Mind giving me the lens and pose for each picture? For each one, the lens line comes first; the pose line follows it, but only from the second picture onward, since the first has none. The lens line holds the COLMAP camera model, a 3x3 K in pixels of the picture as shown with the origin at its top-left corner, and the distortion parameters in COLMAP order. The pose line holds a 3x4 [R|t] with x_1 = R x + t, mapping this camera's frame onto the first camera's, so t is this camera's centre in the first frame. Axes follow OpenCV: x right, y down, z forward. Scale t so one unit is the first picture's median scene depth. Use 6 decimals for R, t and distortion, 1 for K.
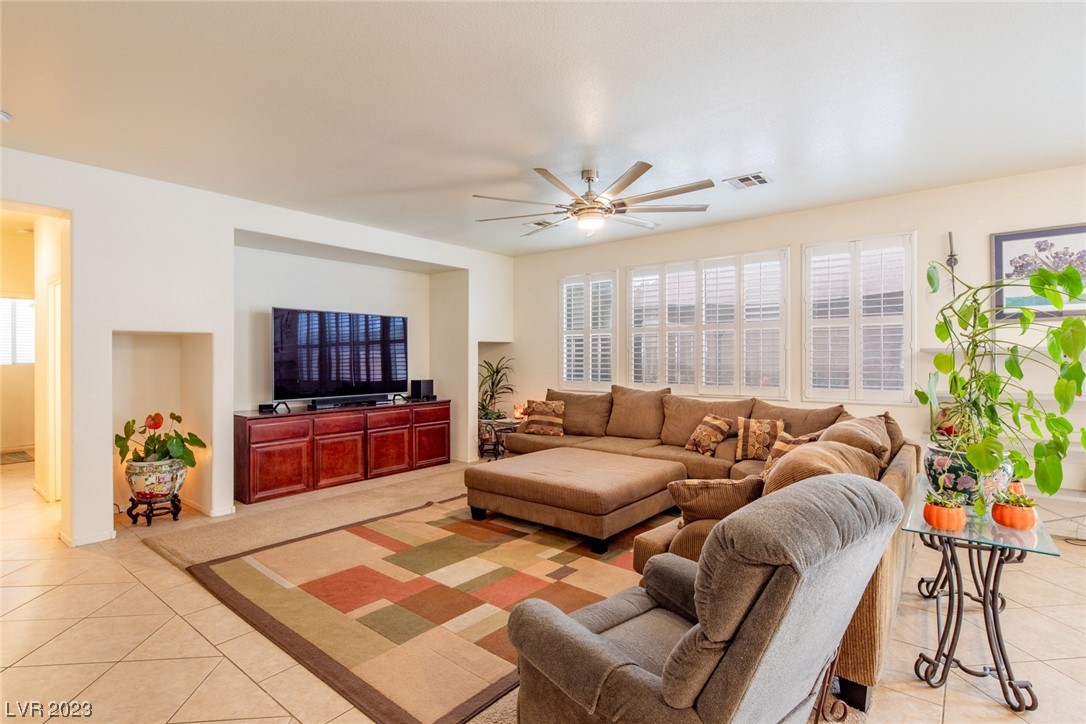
lens RADIAL K [[529.7, 0, 539.0], [0, 529.7, 358.0], [0, 0, 1]] dist [0.002393, 0.002972]
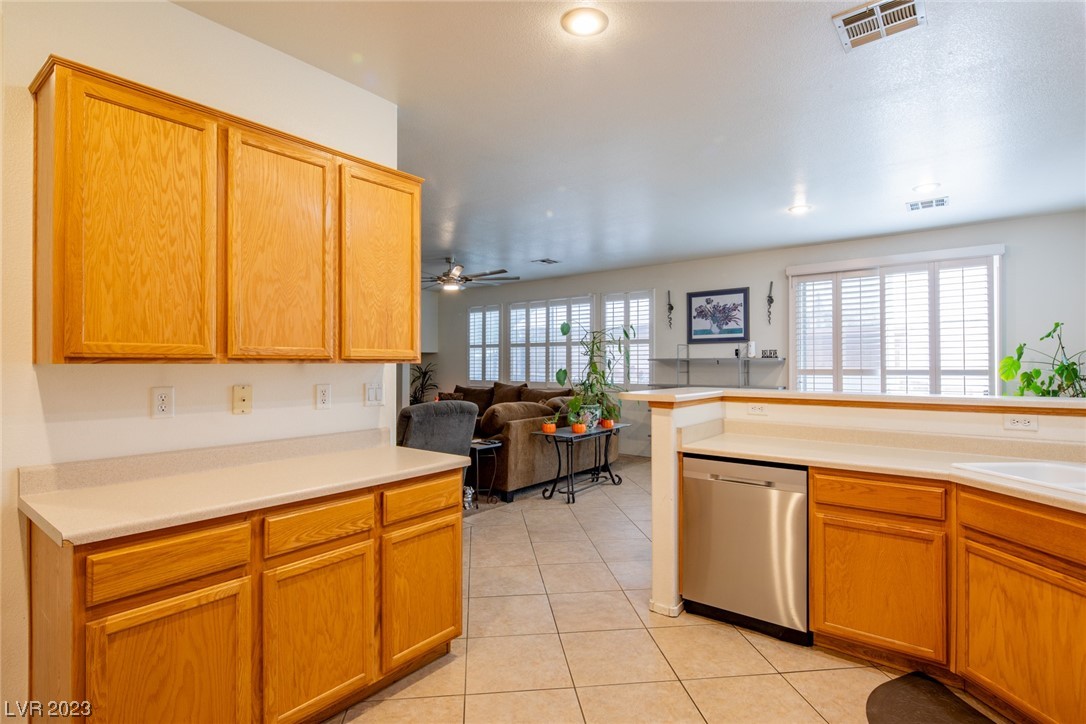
lens RADIAL K [[529.7, 0, 538.0], [0, 529.7, 362.4], [0, 0, 1]] dist [0.002393, 0.002972]
pose [[0.999903, 0.000766, 0.013872, 0.354912], [-0.000724, 0.999995, -0.003040, -0.000672], [-0.013874, 0.003030, 0.999899, -0.752807]]
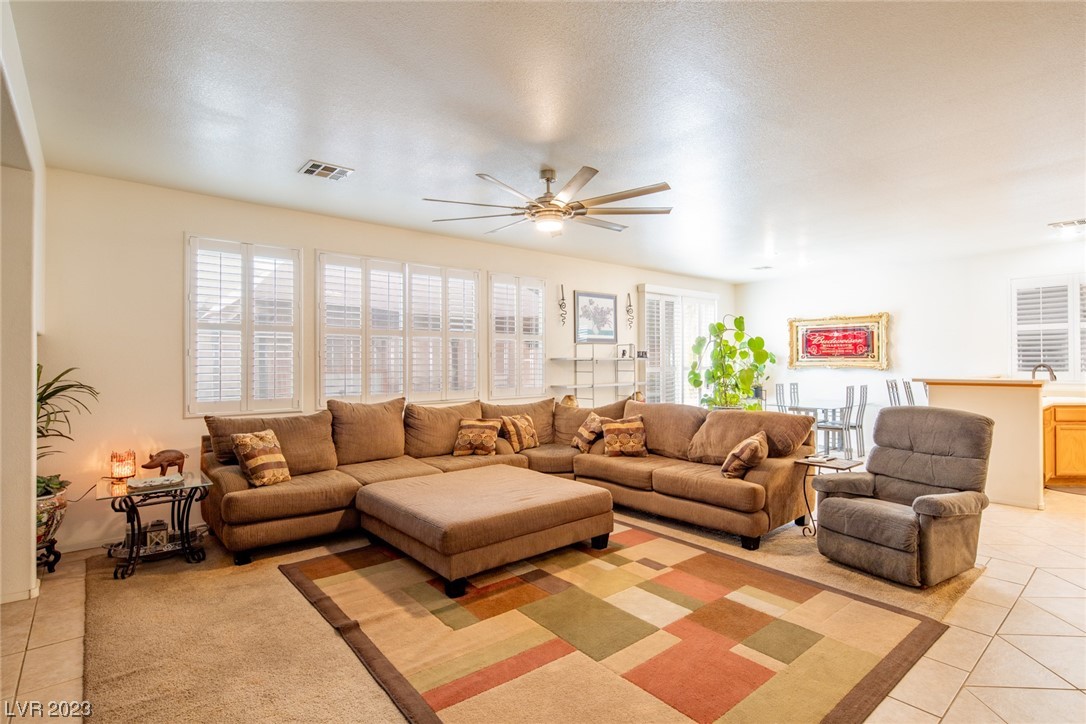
lens RADIAL K [[529.7, 0, 540.8], [0, 529.7, 364.9], [0, 0, 1]] dist [0.002393, 0.002972]
pose [[0.183915, -0.004247, 0.982933, -0.850599], [0.003513, 0.999987, 0.003664, -0.003191], [-0.982936, 0.002779, 0.183927, 0.824654]]
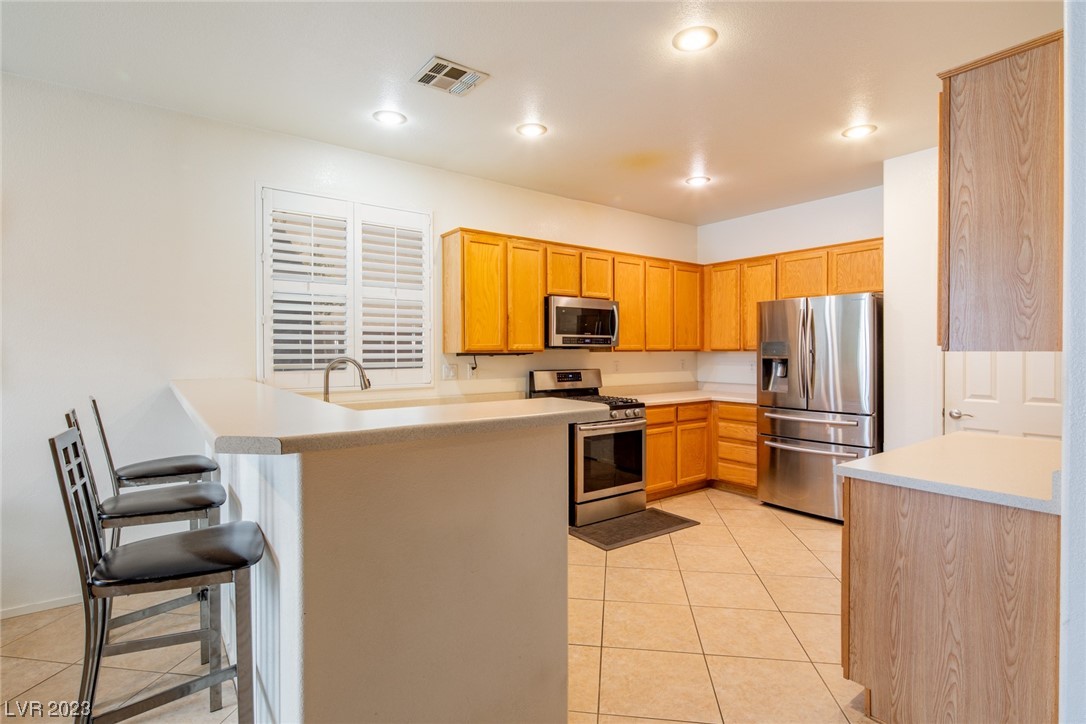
lens RADIAL K [[529.7, 0, 536.5], [0, 529.7, 359.6], [0, 0, 1]] dist [0.002393, 0.002972]
pose [[-0.969974, 0.007662, 0.243088, 0.439165], [0.009483, 0.999935, 0.006322, 0.006585], [-0.243024, 0.008438, -0.969984, 0.388174]]
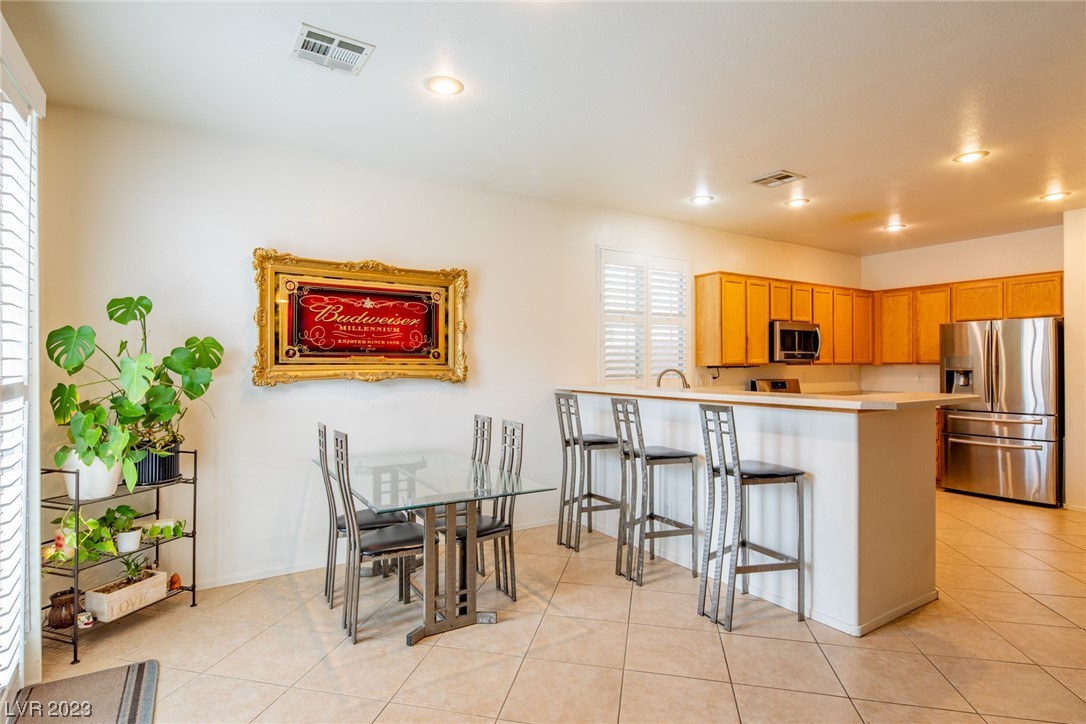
lens RADIAL K [[529.7, 0, 521.5], [0, 529.7, 373.5], [0, 0, 1]] dist [0.002393, 0.002972]
pose [[-0.943032, 0.006971, 0.332630, 0.826064], [0.009440, 0.999939, 0.005807, 0.006083], [-0.332569, 0.008617, -0.943039, 0.842326]]
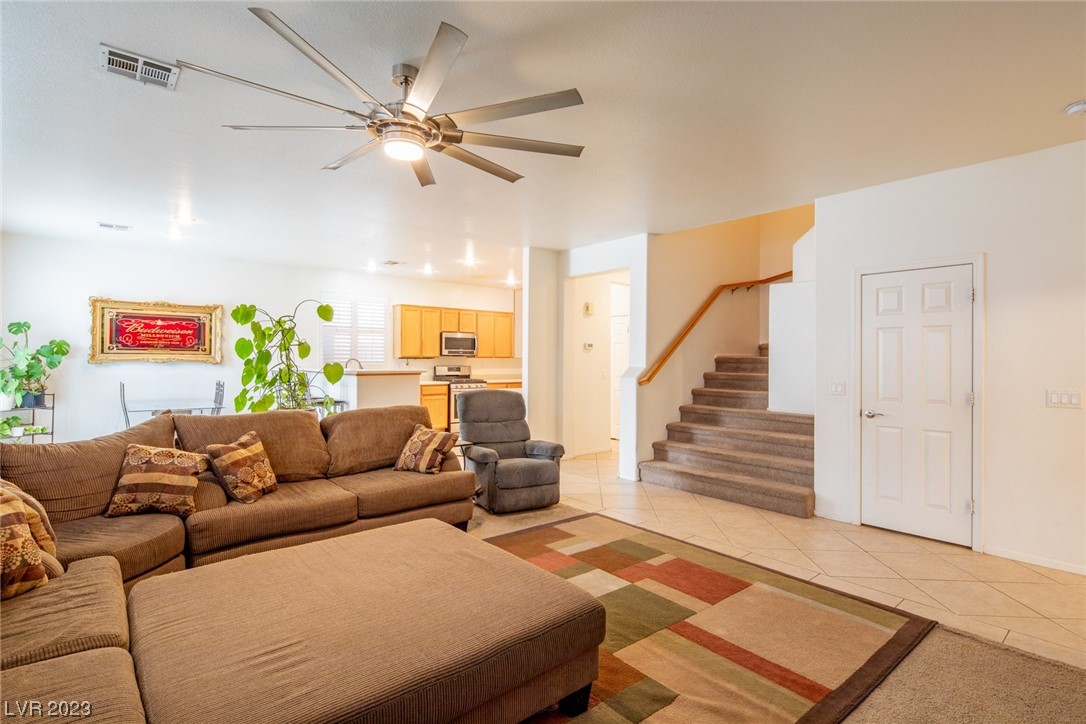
lens RADIAL K [[529.7, 0, 546.5], [0, 529.7, 362.6], [0, 0, 1]] dist [0.002393, 0.002972]
pose [[-0.985309, -0.007665, 0.170611, -0.181829], [-0.006533, 0.999953, 0.007194, 0.000587], [-0.170658, 0.005974, -0.985312, 1.582760]]
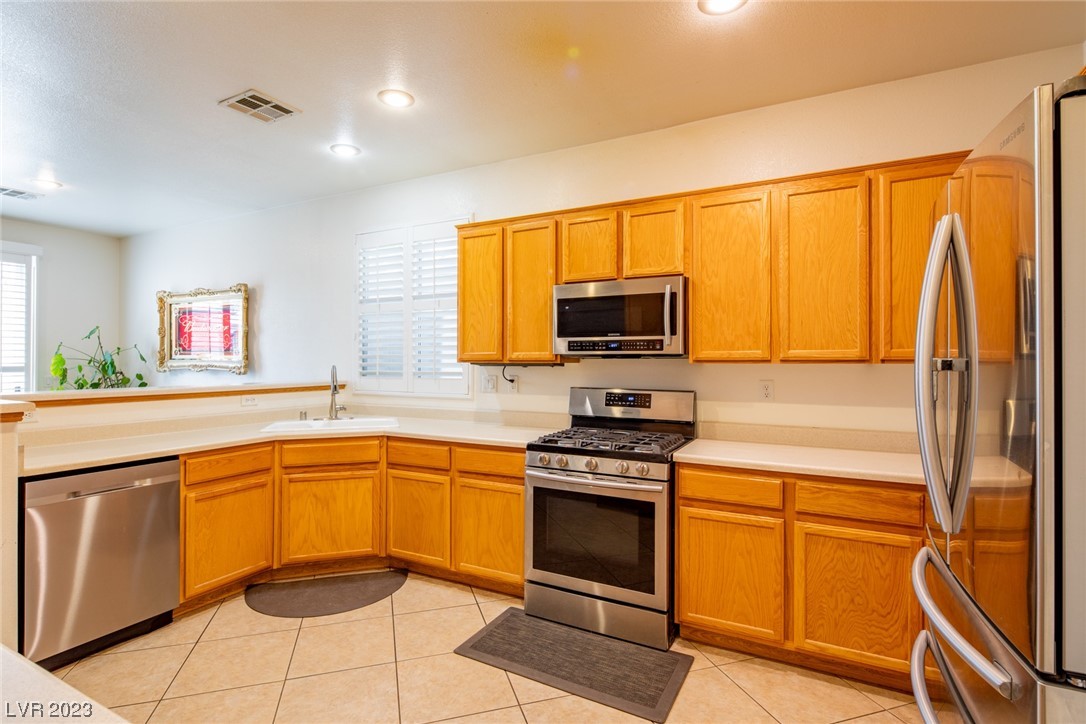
lens RADIAL K [[529.7, 0, 537.6], [0, 529.7, 358.3], [0, 0, 1]] dist [0.002393, 0.002972]
pose [[-0.201061, 0.009031, 0.979537, -0.070928], [-0.004607, 0.999938, -0.010165, 0.000116], [-0.979568, -0.006556, -0.201007, -0.453887]]
